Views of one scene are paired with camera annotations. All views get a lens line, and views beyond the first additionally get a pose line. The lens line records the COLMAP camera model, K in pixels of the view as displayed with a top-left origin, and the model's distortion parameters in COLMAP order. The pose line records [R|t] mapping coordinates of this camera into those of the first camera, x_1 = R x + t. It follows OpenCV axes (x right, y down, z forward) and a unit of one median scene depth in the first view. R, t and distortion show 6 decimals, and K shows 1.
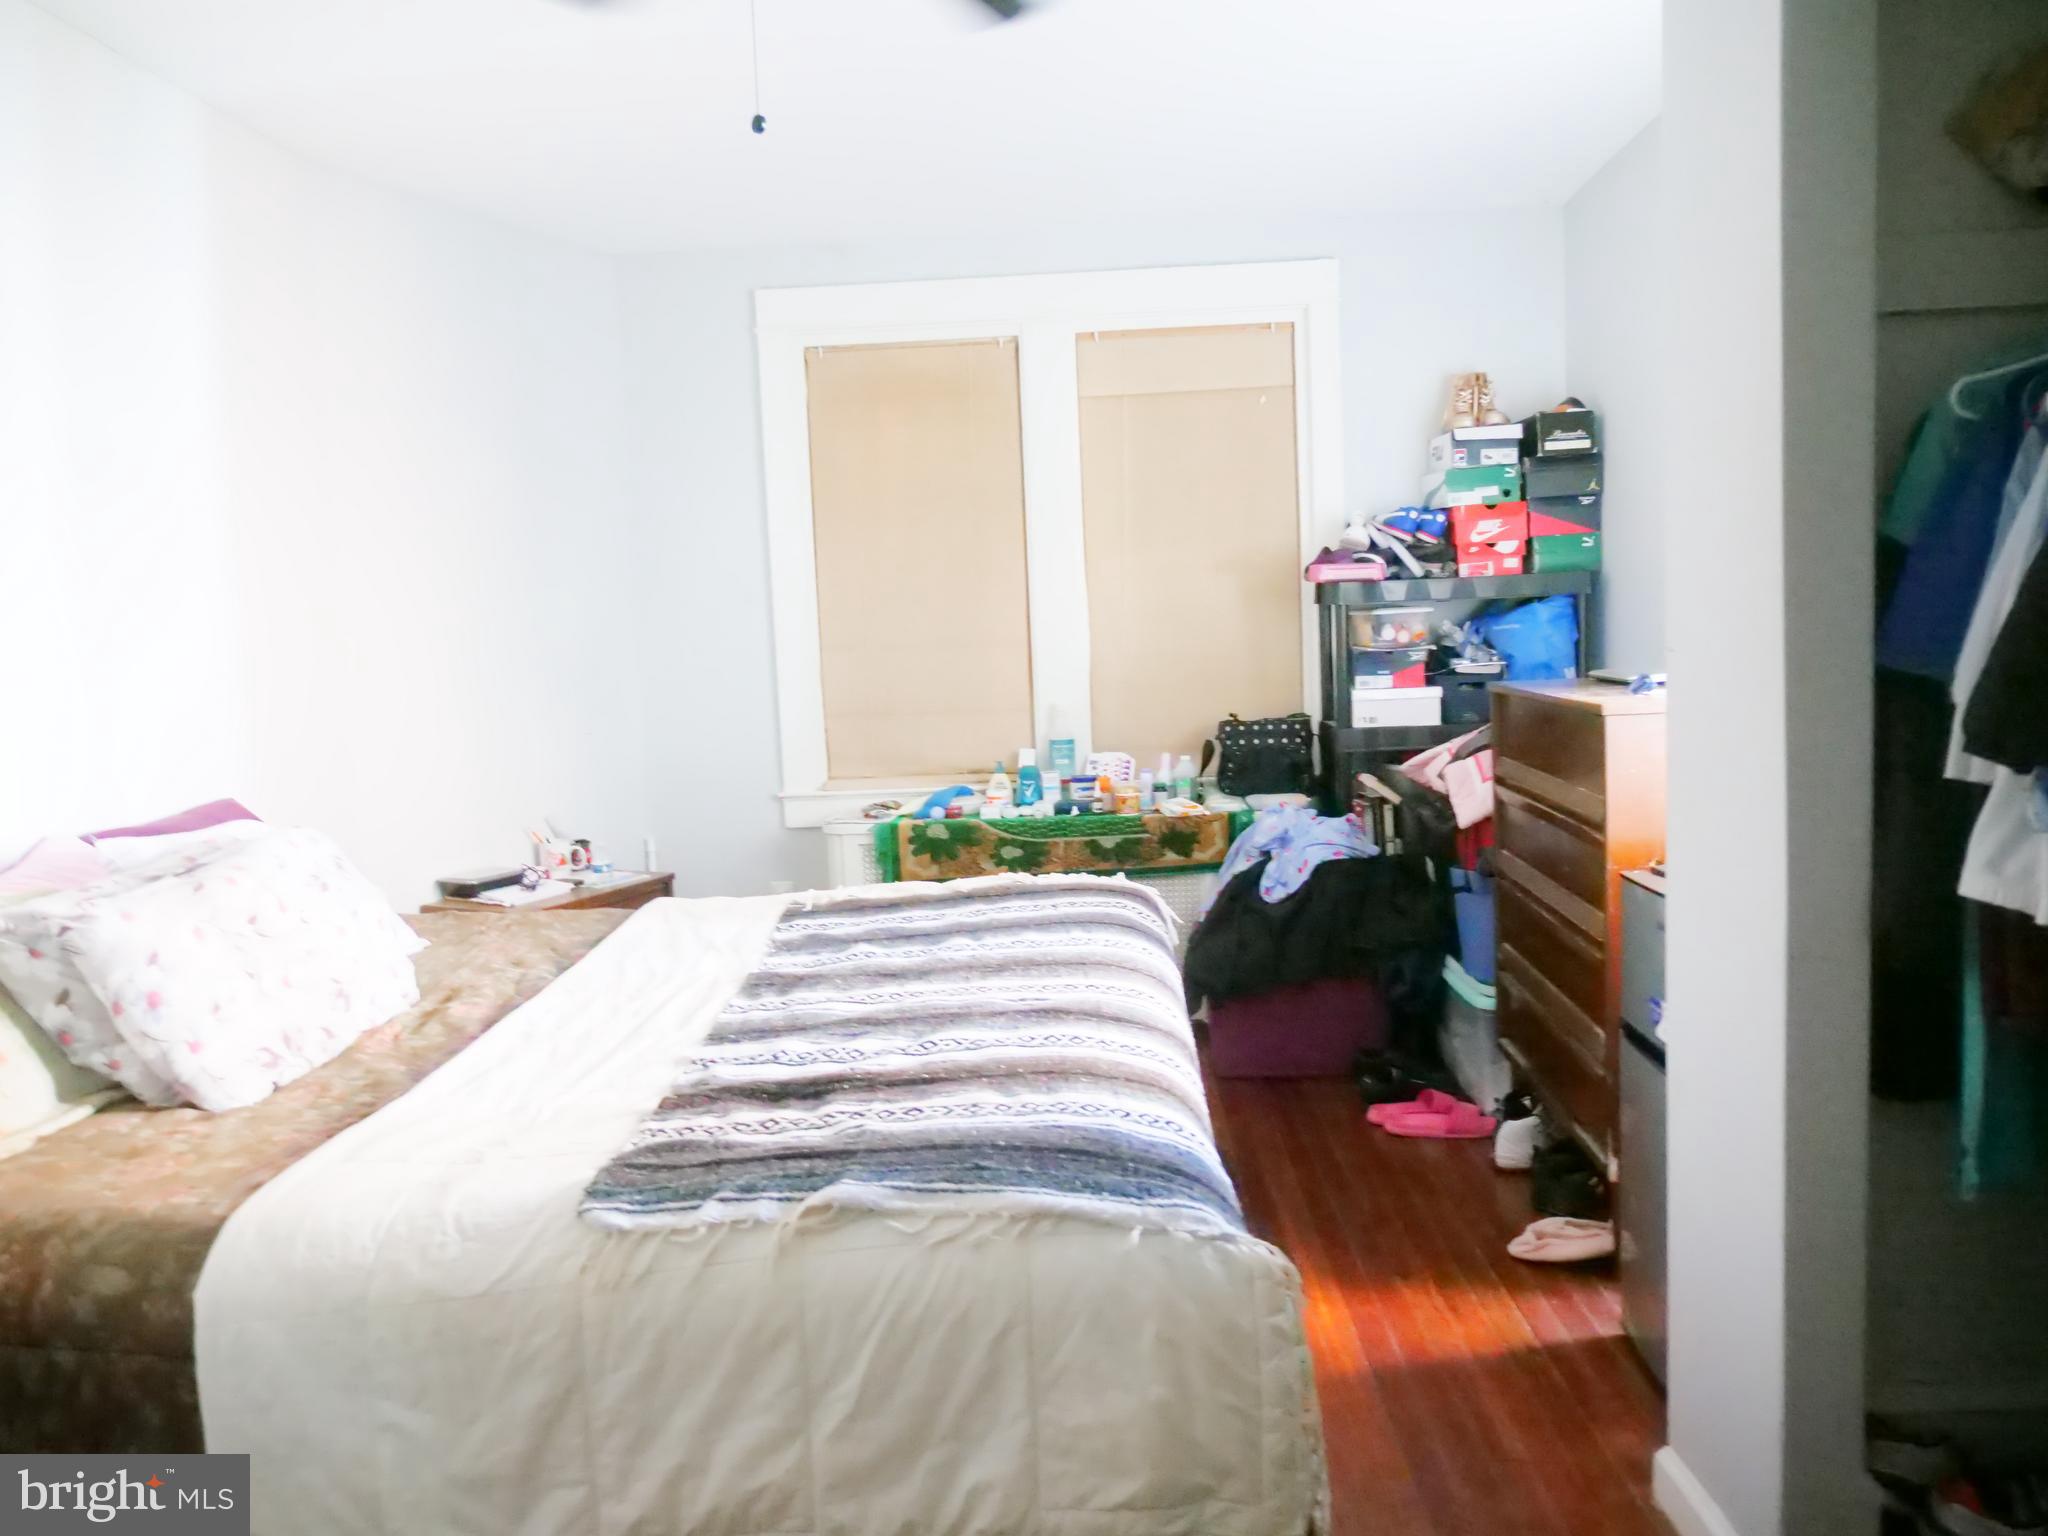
lens RADIAL K [[1467.9, 0, 1014.9], [0, 1467.9, 764.3], [0, 0, 1]] dist [-0.034863, 0.010963]
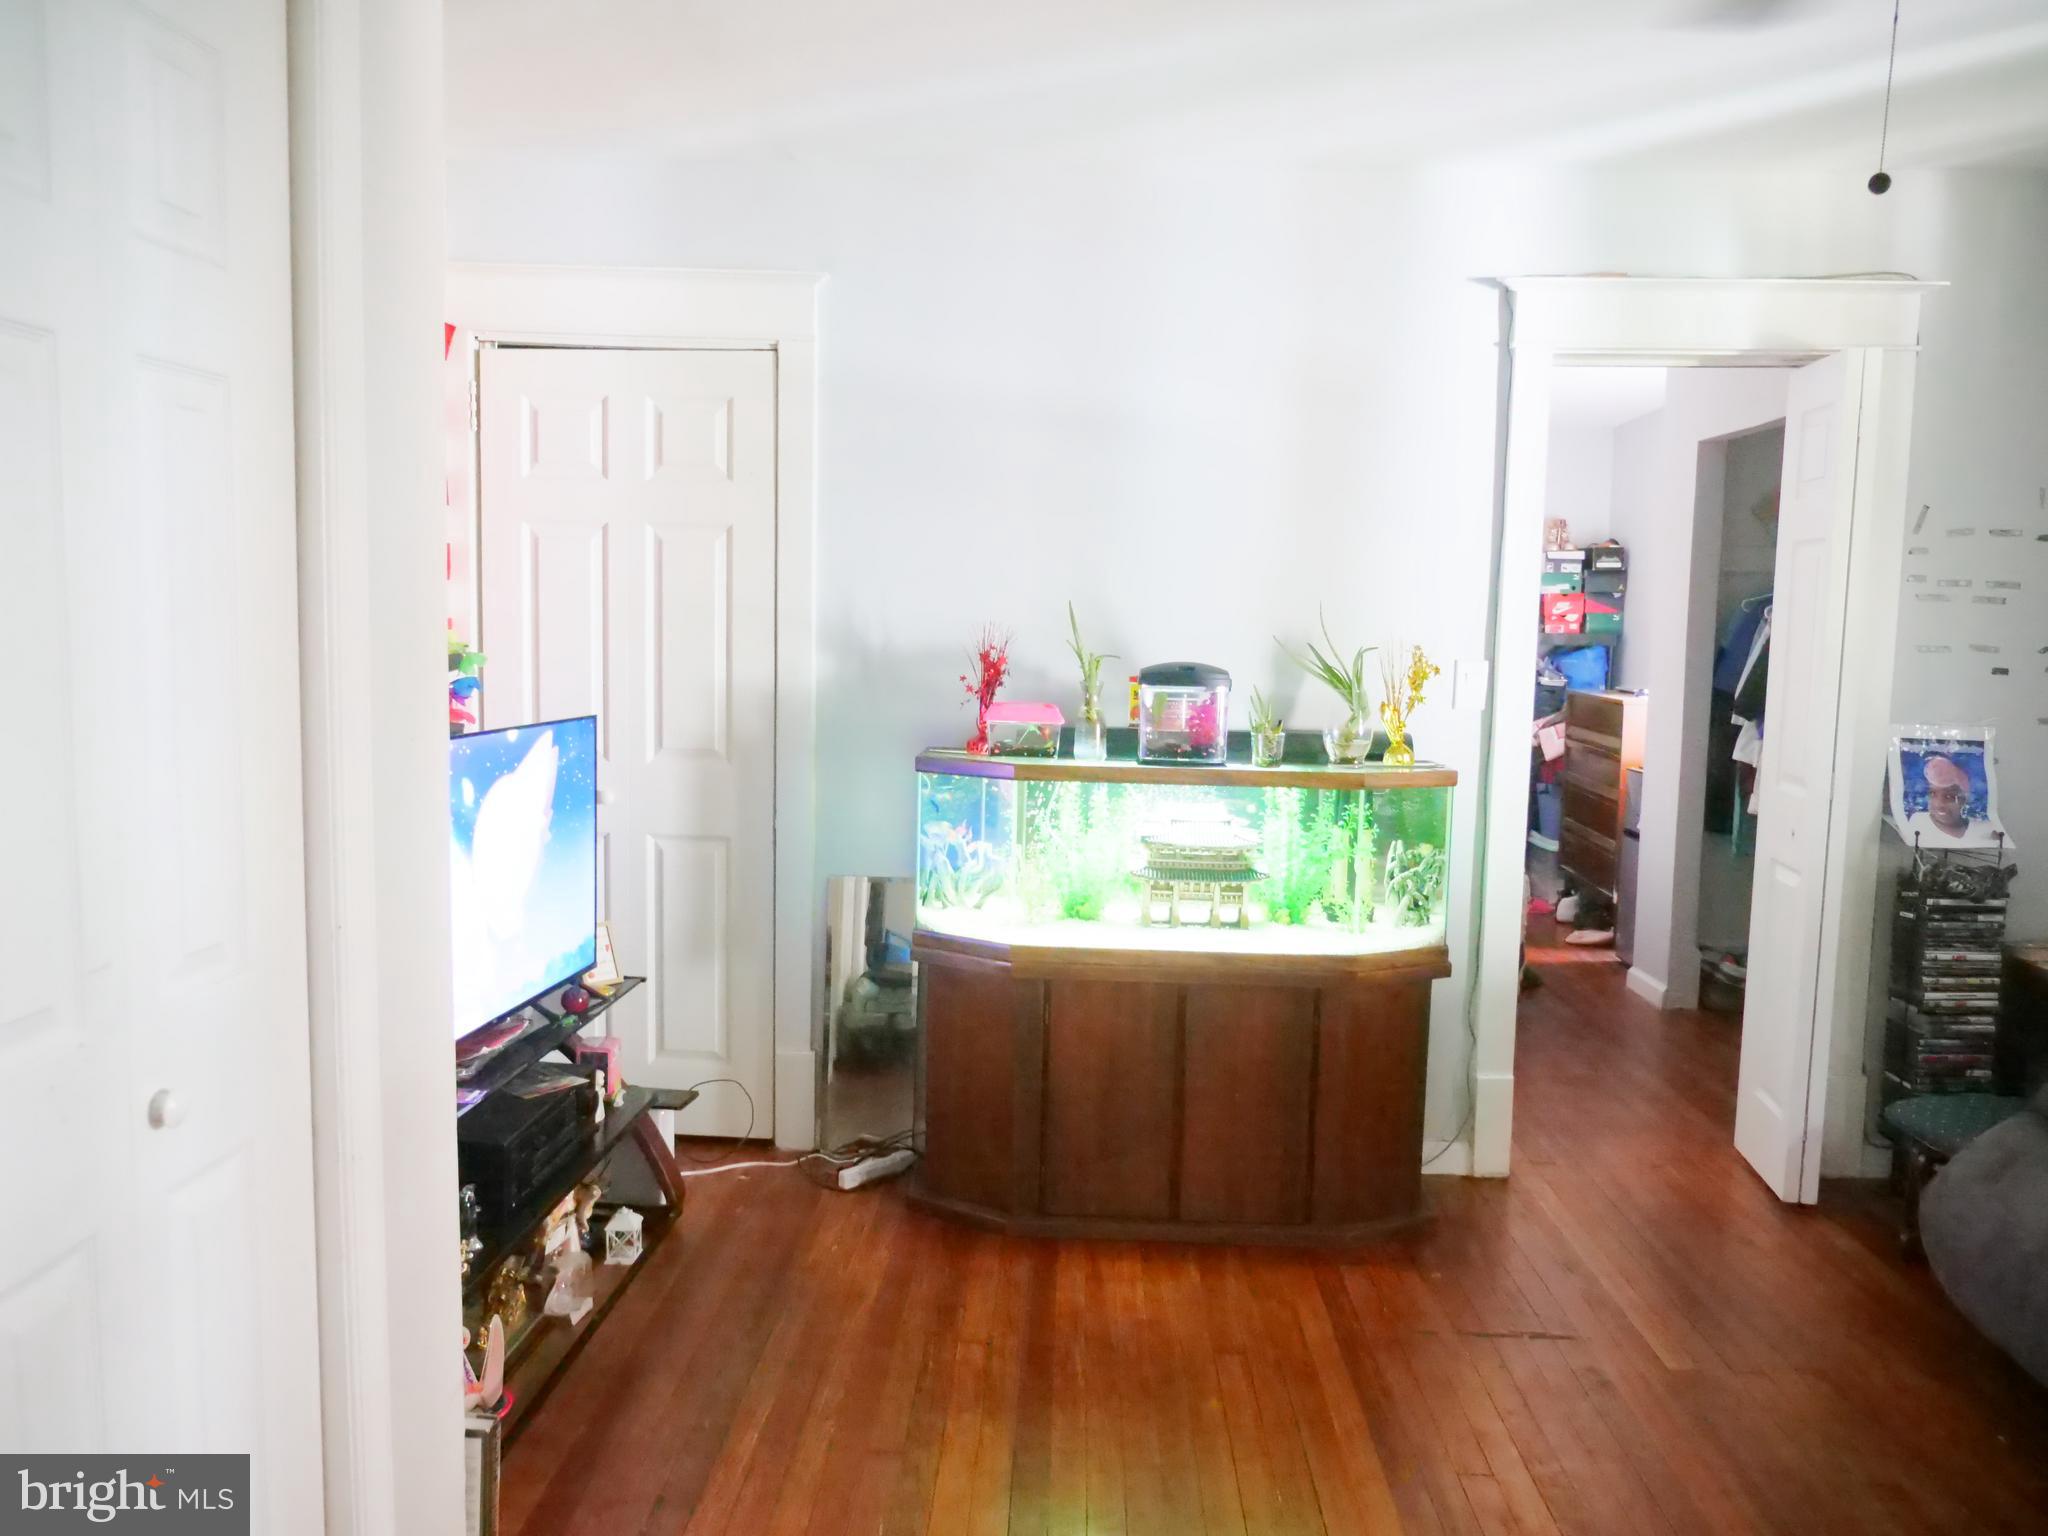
lens RADIAL K [[1467.9, 0, 1025.0], [0, 1467.9, 769.9], [0, 0, 1]] dist [-0.034863, 0.010963]
pose [[0.998127, 0.060660, 0.007972, -0.350636], [-0.060736, 0.998108, 0.009613, 0.065820], [-0.007374, -0.010079, 0.999922, -0.827399]]
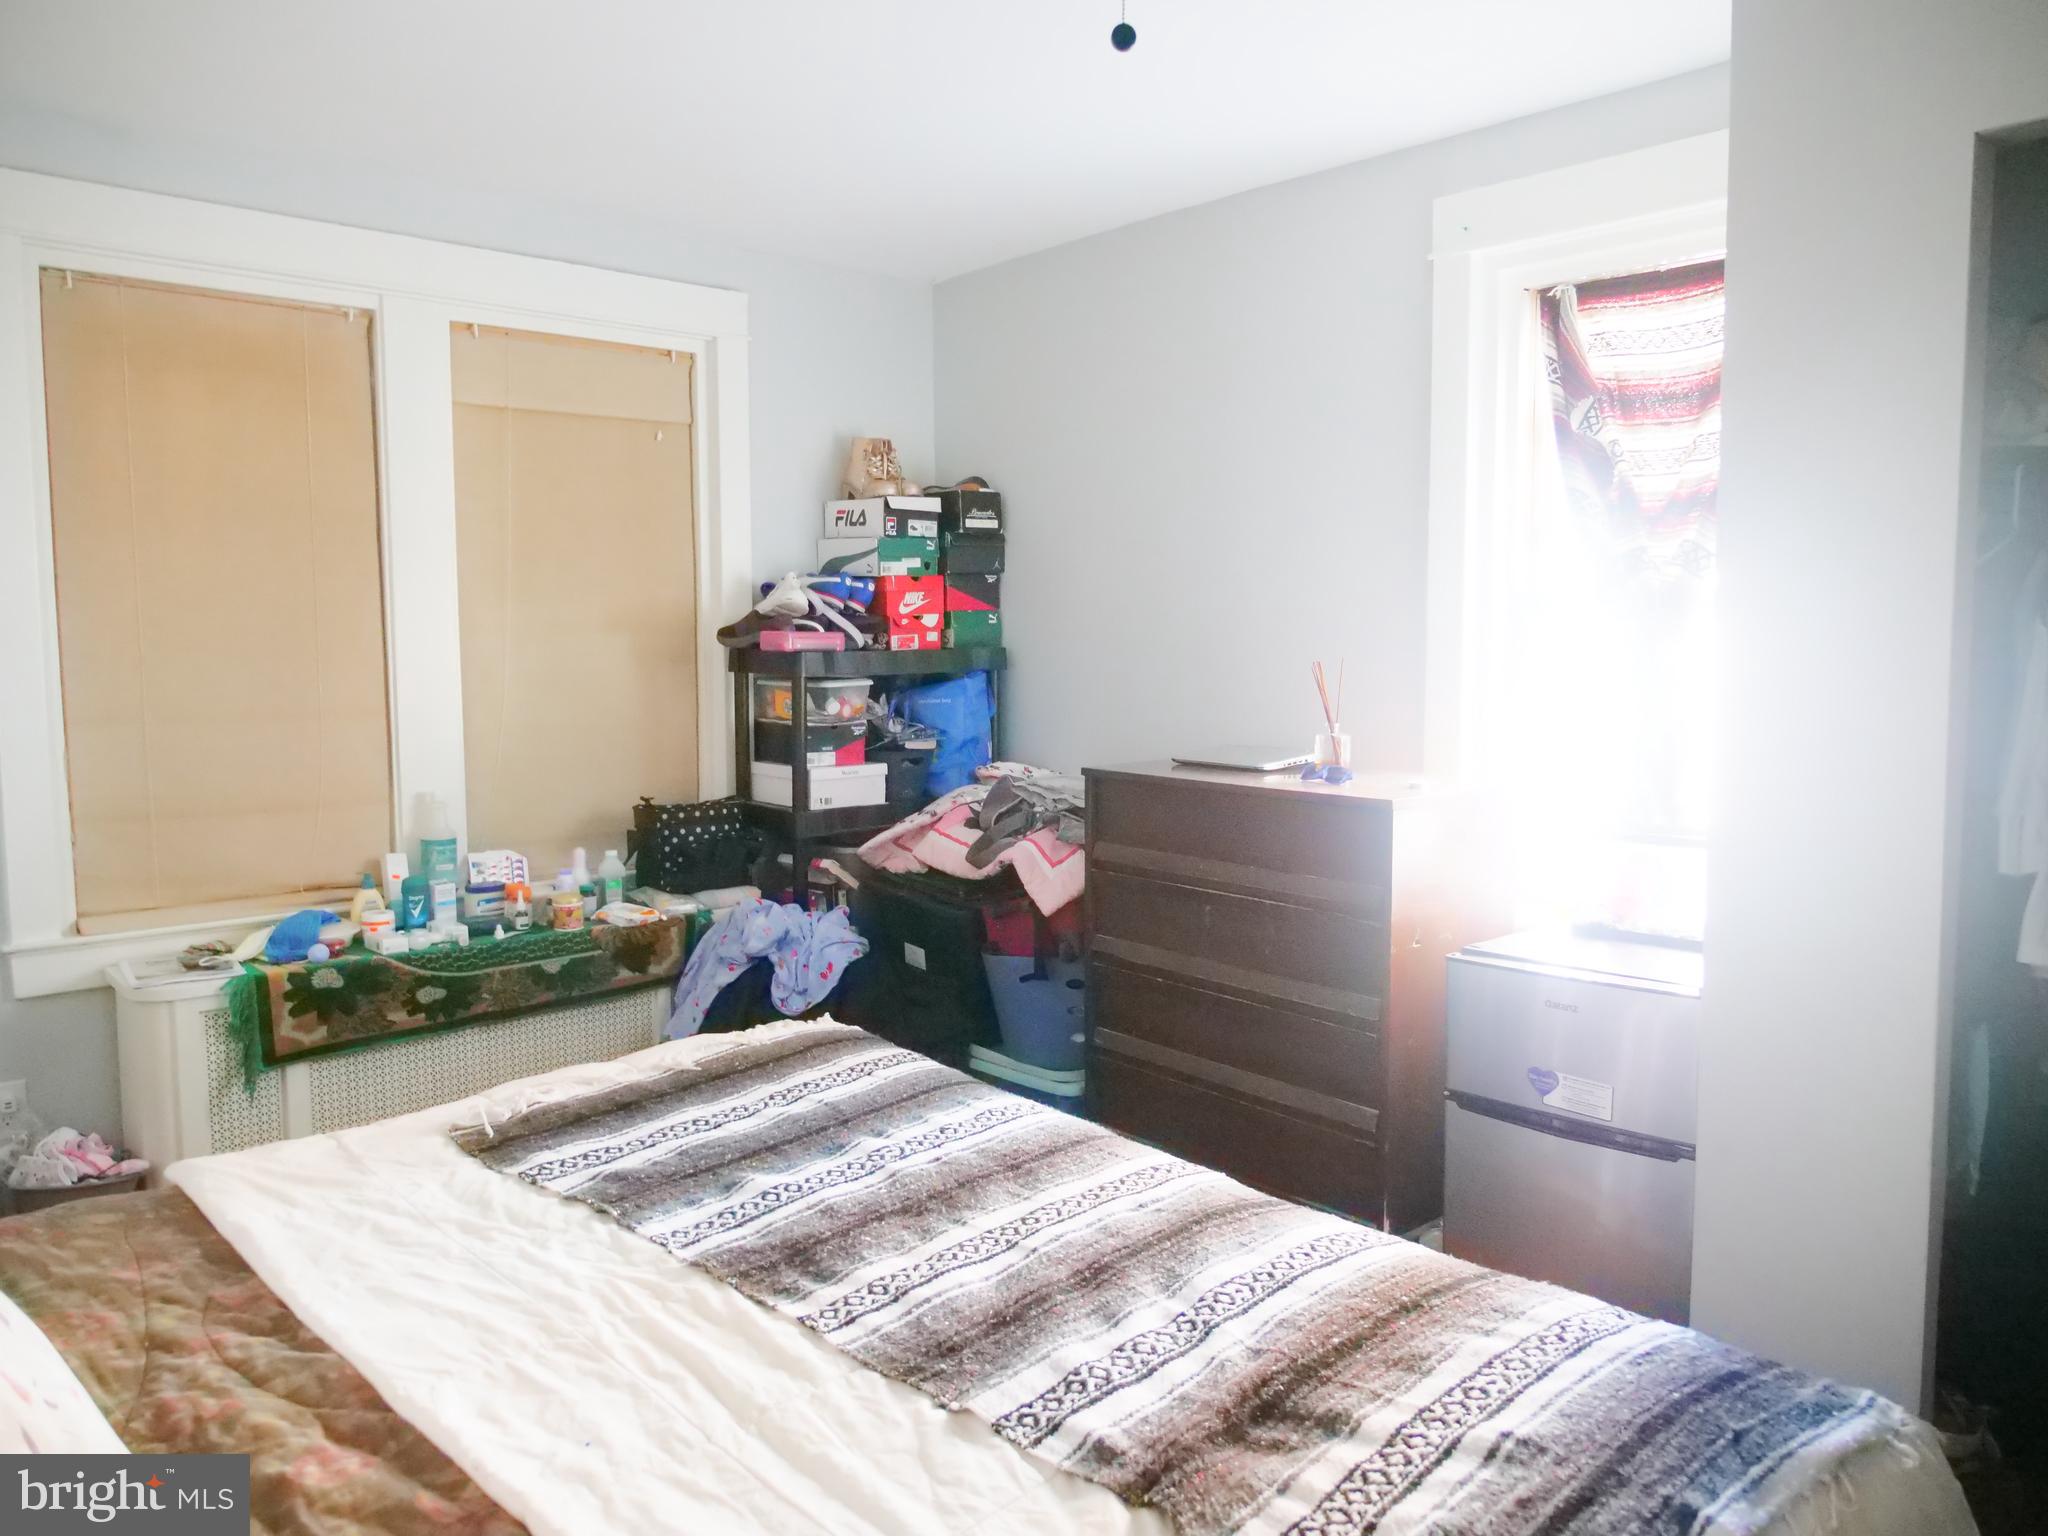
lens RADIAL K [[1467.9, 0, 1023.5], [0, 1467.9, 767.6], [0, 0, 1]] dist [-0.034863, 0.010963]
pose [[0.708090, -0.024000, 0.705714, -0.320490], [0.040698, 0.999148, -0.006856, -0.039807], [-0.704948, 0.033576, 0.708464, 0.255373]]
